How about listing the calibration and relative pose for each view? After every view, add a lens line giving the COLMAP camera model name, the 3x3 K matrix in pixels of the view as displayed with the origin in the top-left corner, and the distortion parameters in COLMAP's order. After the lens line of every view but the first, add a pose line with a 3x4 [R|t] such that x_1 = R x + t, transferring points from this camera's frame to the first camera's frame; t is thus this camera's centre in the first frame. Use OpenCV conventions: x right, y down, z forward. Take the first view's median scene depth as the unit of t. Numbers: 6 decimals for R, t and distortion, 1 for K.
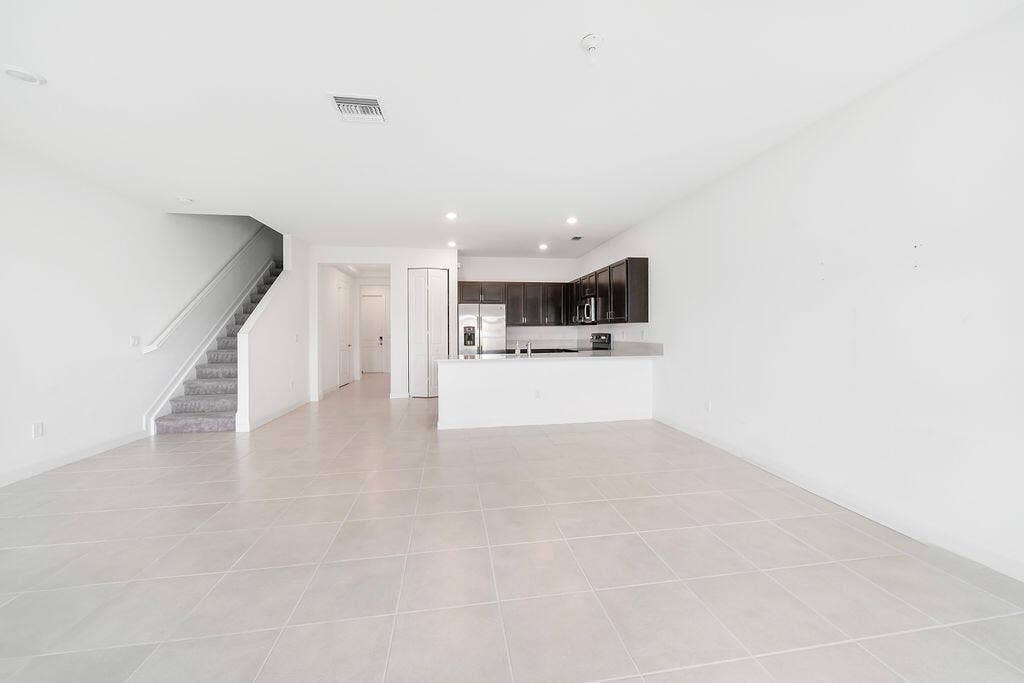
lens RADIAL K [[389.5, 0, 513.7], [0, 389.5, 337.0], [0, 0, 1]] dist [-0.009865, -0.000523]
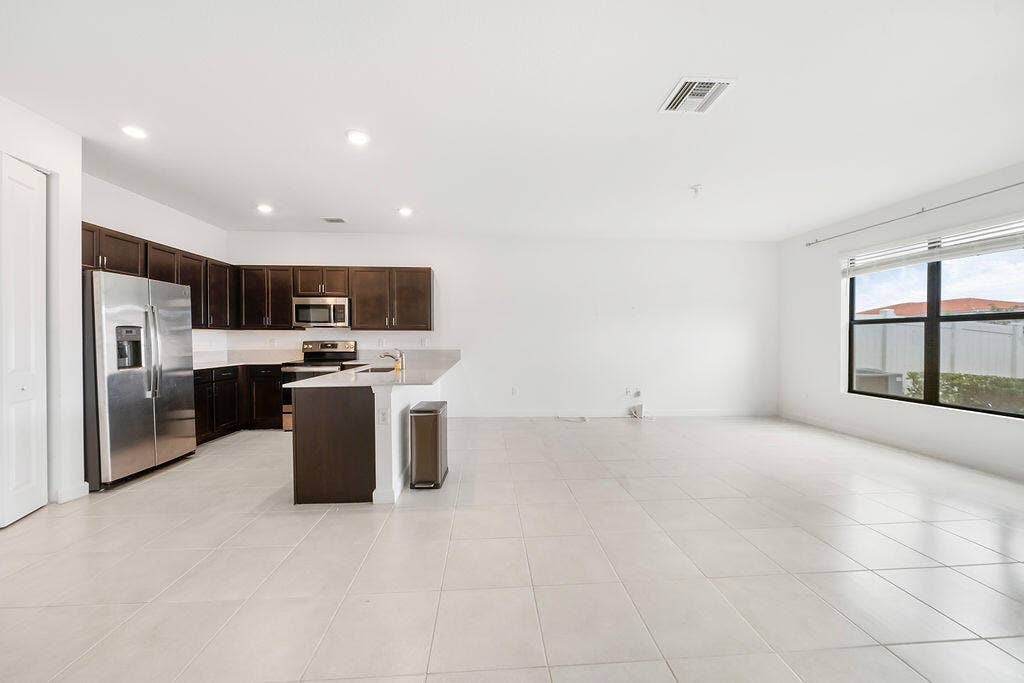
lens RADIAL K [[360.3, 0, 507.0], [0, 360.3, 341.5], [0, 0, 1]] dist [-0.006885, -0.000812]
pose [[0.111435, -0.001109, 0.993771, -0.470187], [0.014532, 0.999894, -0.000514, -0.002562], [-0.993665, 0.014498, 0.111440, 0.514813]]
